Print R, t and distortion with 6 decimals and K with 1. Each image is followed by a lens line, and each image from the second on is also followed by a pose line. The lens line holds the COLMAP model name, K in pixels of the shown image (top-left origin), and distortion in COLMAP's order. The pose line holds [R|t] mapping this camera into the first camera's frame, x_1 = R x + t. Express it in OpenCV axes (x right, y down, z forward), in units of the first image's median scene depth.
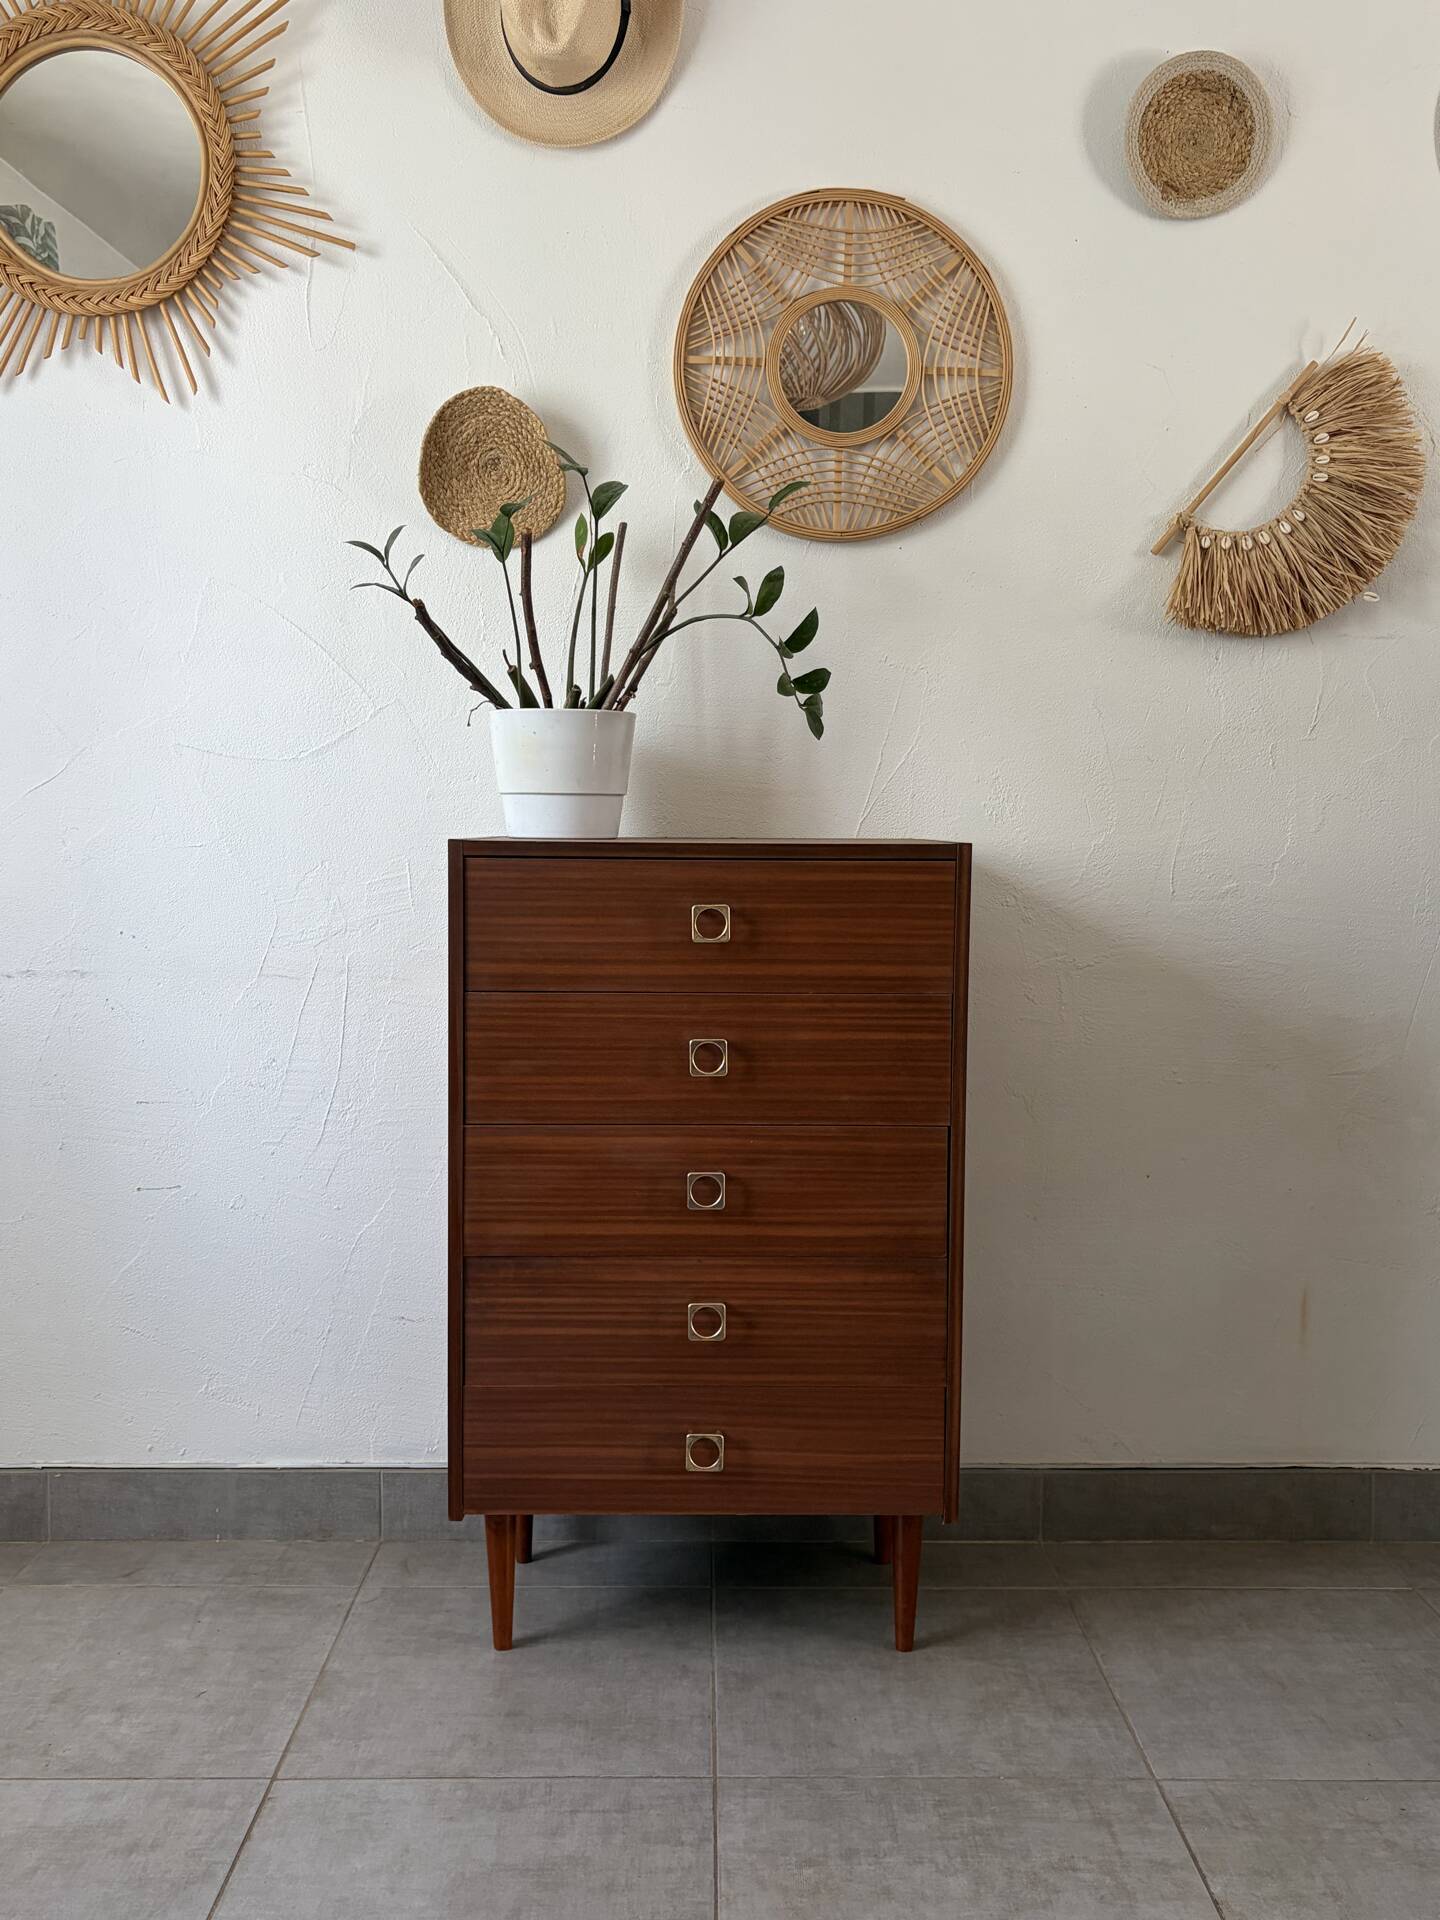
lens RADIAL K [[1749.3, 0, 715.6], [0, 1749.3, 941.8], [0, 0, 1]] dist [0.015910, 0.000000]
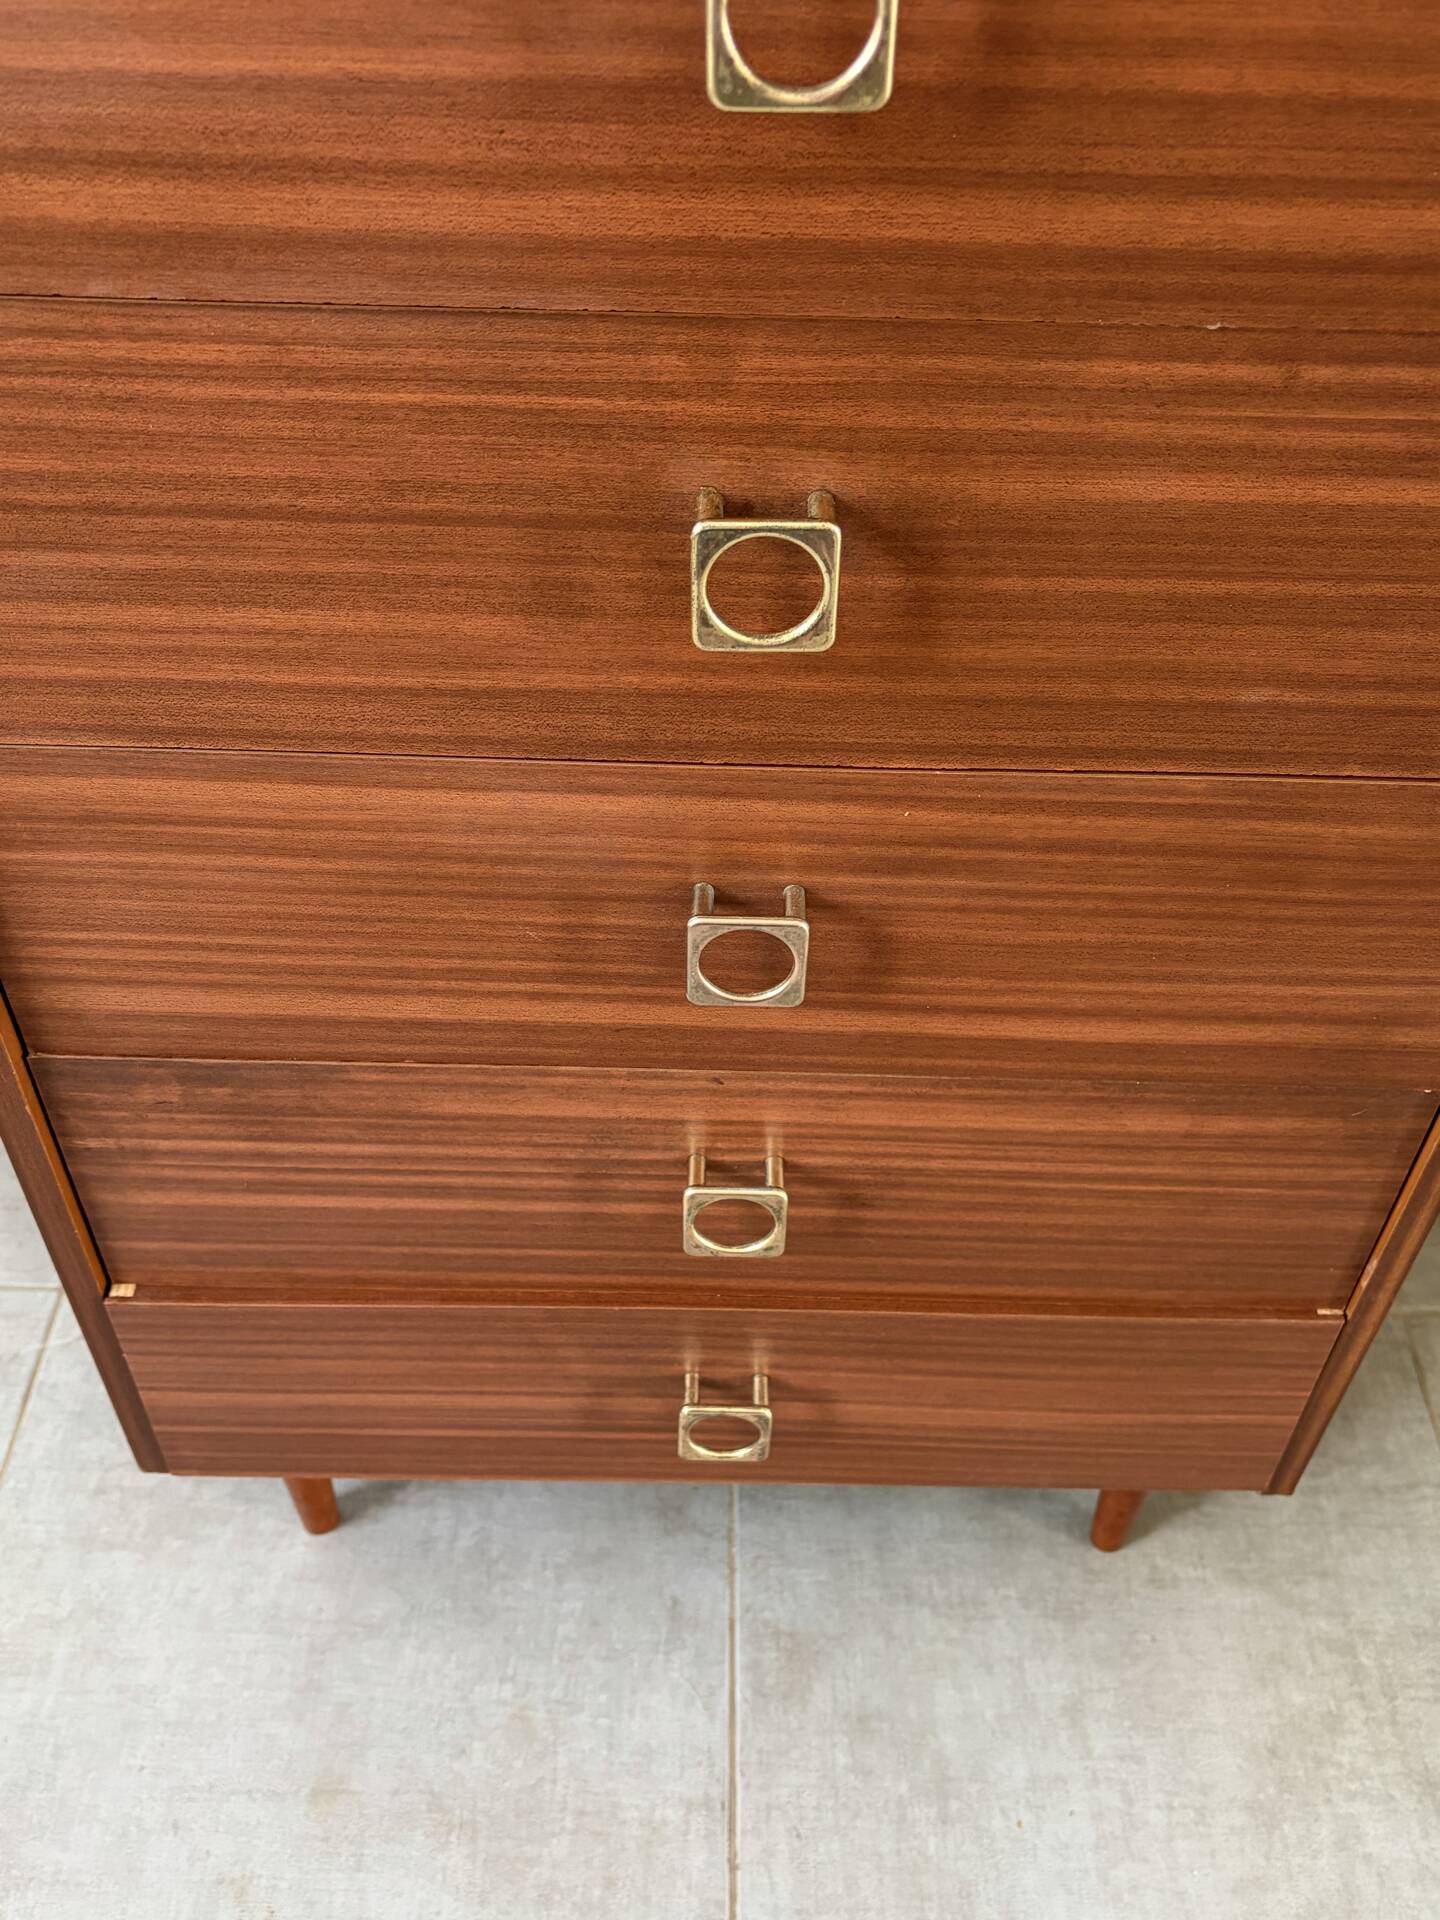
lens RADIAL K [[1749.3, 0, 712.6], [0, 1749.3, 972.7], [0, 0, 1]] dist [0.015910, 0.000000]
pose [[0.999801, 0.019855, -0.001891, -0.010055], [-0.013813, 0.757683, 0.652476, -0.056750], [0.014388, -0.652320, 0.757807, 0.759809]]
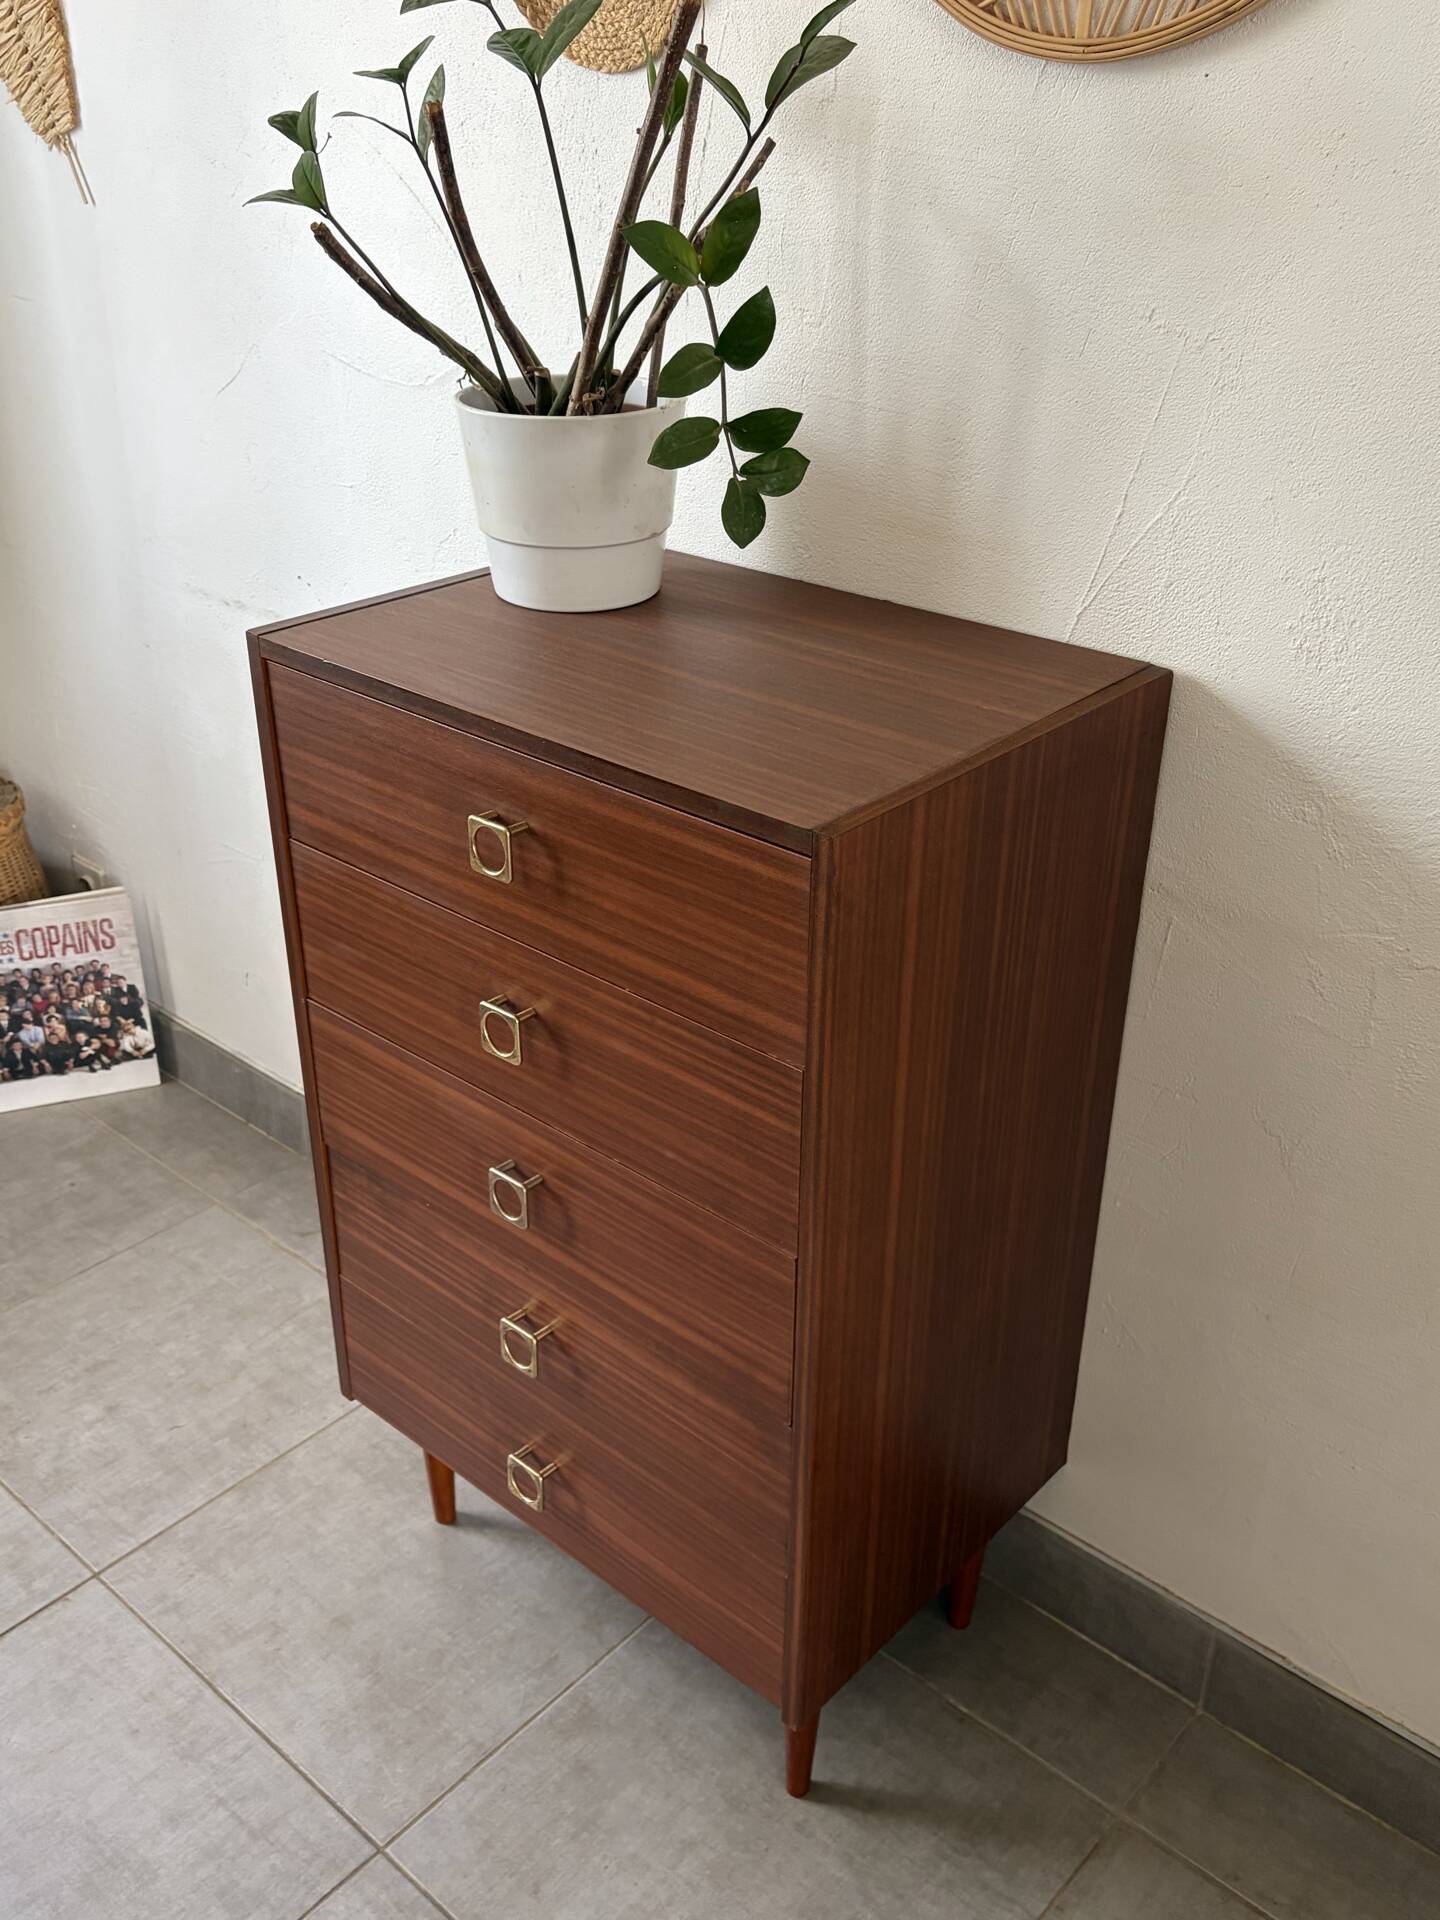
lens RADIAL K [[1749.3, 0, 693.0], [0, 1749.3, 971.1], [0, 0, 1]] dist [0.015910, 0.000000]
pose [[0.737366, 0.313247, -0.598471, 0.434958], [-0.041111, 0.905145, 0.423110, -0.236540], [0.674241, -0.287383, 0.680301, 0.596264]]
